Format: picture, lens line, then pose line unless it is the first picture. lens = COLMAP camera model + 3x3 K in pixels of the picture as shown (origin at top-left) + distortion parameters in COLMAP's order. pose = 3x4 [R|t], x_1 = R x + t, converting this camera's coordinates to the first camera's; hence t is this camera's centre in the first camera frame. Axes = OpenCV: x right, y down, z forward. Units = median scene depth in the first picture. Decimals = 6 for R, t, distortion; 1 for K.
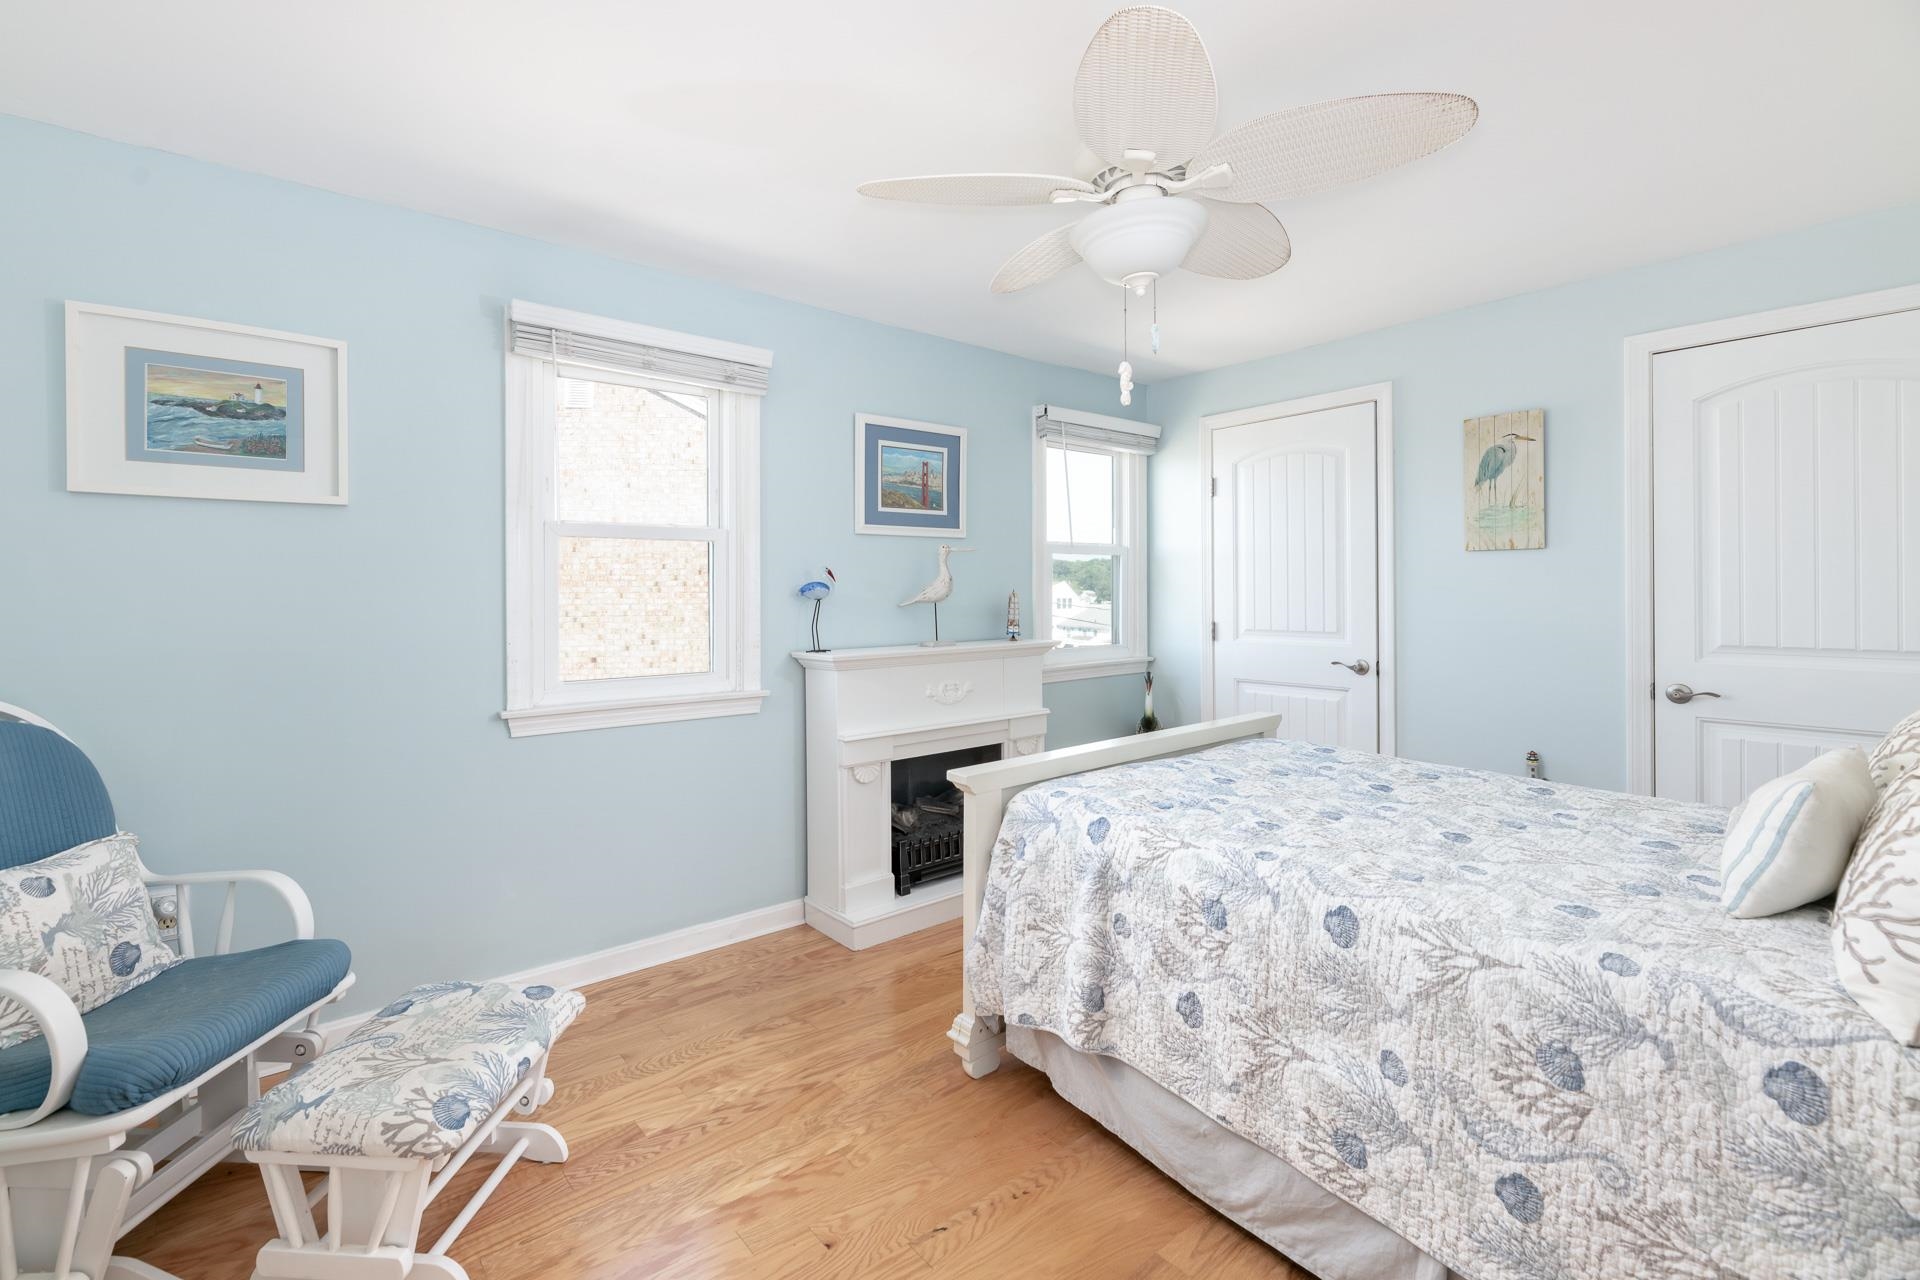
lens RADIAL K [[807.9, 0, 959.5], [0, 807.9, 602.7], [0, 0, 1]] dist [-0.000879, 0.000098]
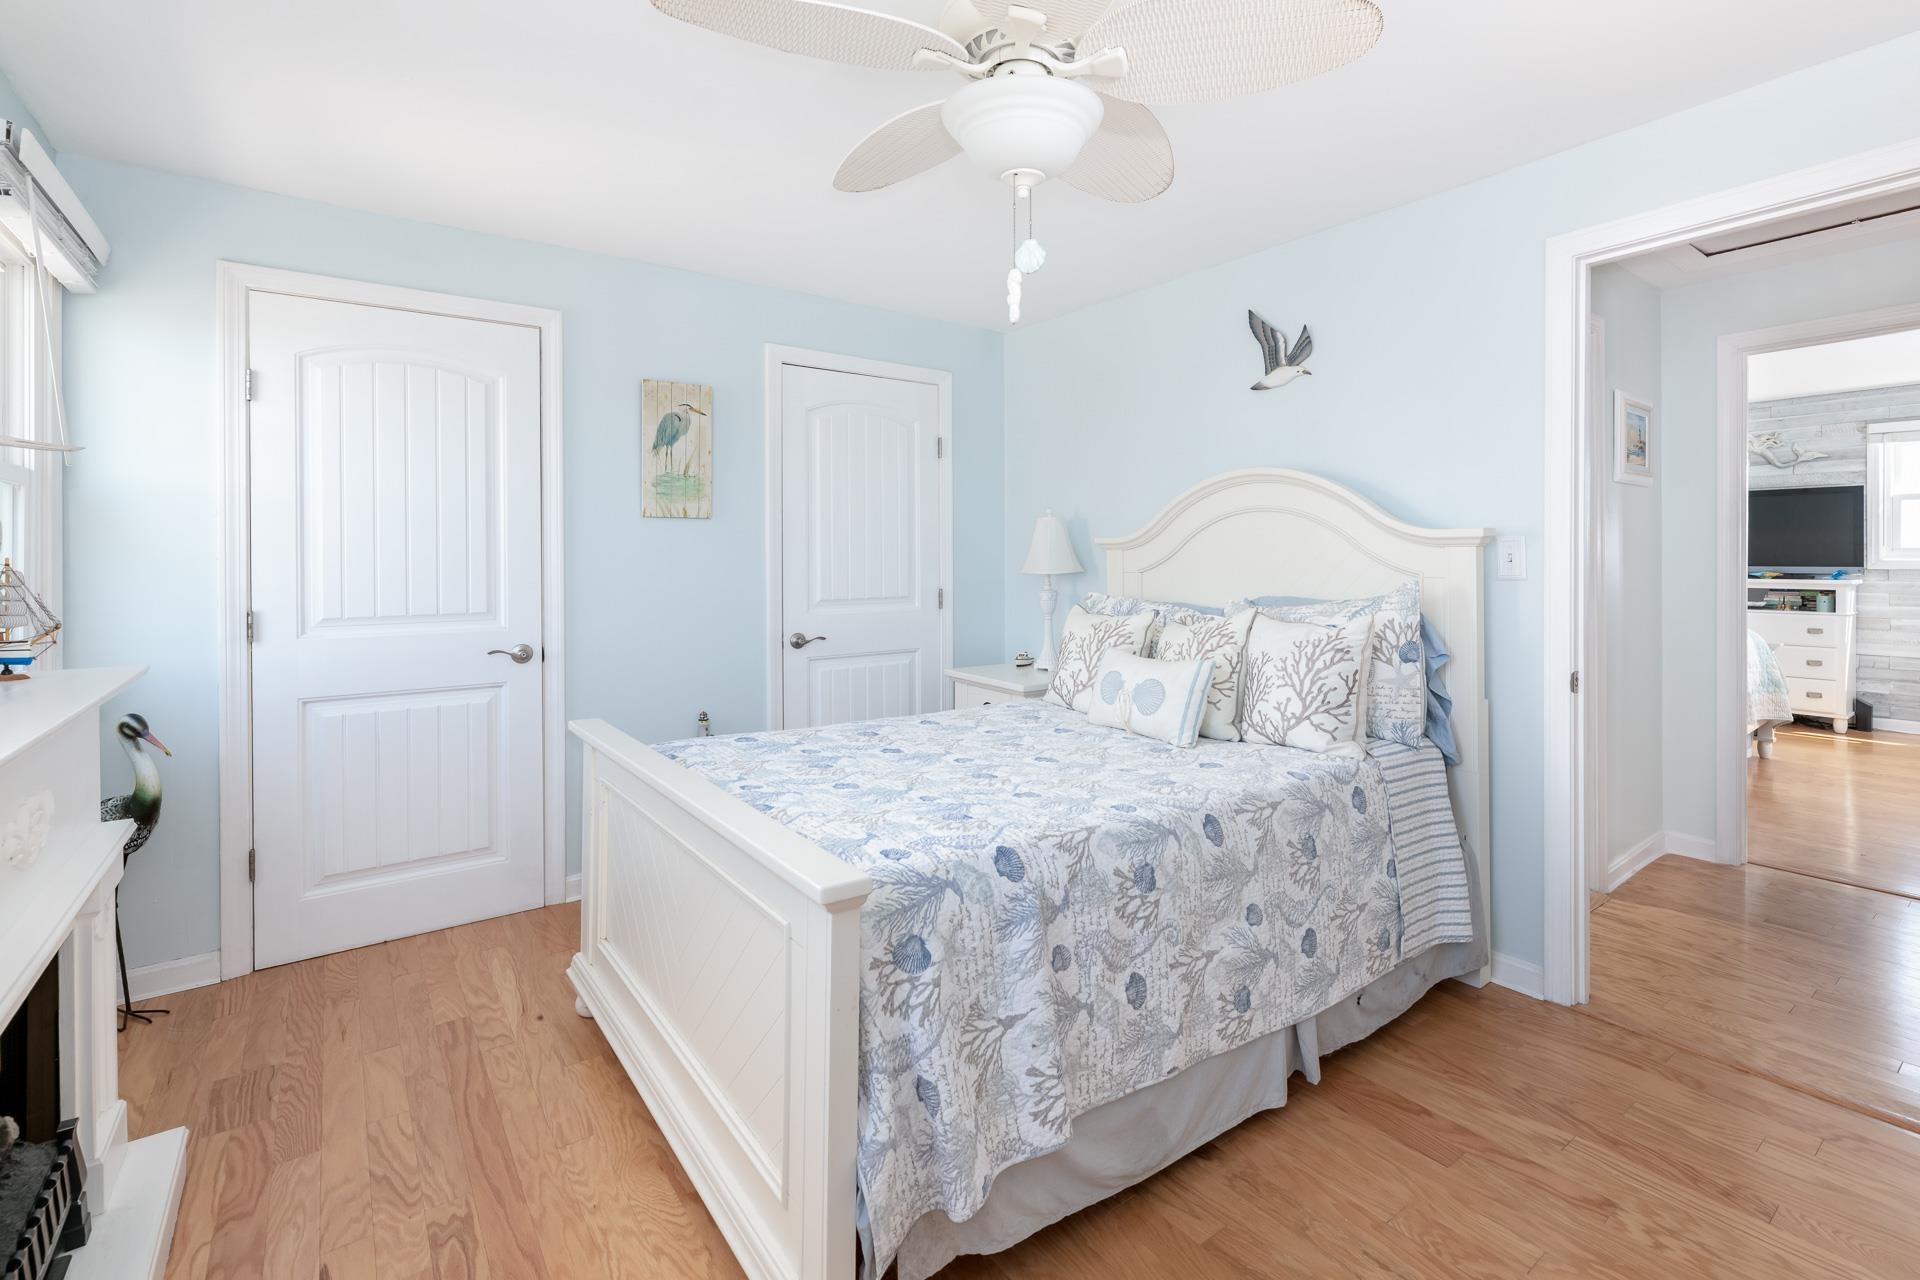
lens RADIAL K [[876.9, 0, 955.2], [0, 876.9, 563.0], [0, 0, 1]] dist [0.000163, -0.000029]
pose [[0.076040, -0.002395, 0.997102, -0.637606], [0.018040, 0.999837, 0.001026, -0.006315], [-0.996942, 0.017910, 0.076071, 0.940611]]
